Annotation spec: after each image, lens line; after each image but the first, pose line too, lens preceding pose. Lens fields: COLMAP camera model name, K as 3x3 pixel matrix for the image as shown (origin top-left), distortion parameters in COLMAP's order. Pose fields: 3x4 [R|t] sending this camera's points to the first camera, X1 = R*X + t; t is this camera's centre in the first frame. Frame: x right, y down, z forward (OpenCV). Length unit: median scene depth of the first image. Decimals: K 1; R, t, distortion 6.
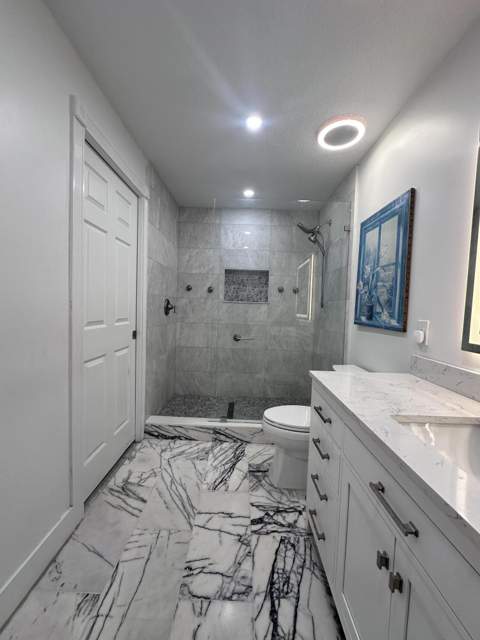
lens RADIAL K [[255.8, 0, 240.0], [0, 255.8, 320.0], [0, 0, 1]] dist [-0.001752, -0.000161]
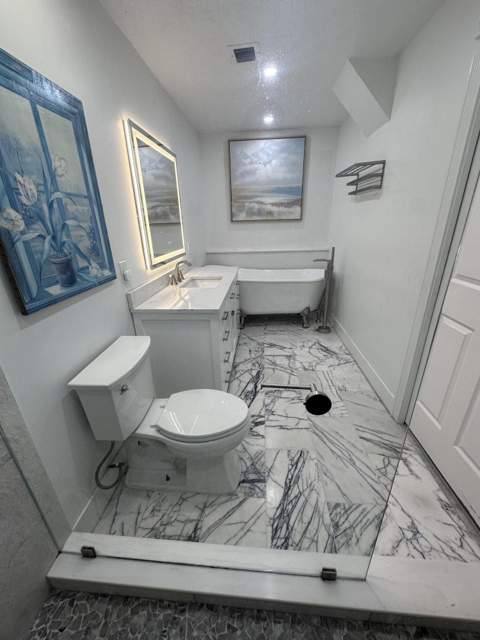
lens RADIAL K [[255.8, 0, 240.0], [0, 255.8, 320.0], [0, 0, 1]] dist [-0.001752, -0.000161]
pose [[-0.997210, -0.030417, 0.068175, 0.078671], [0.000682, 0.909474, 0.415761, -0.185386], [-0.074649, 0.414647, -0.906915, 1.647146]]
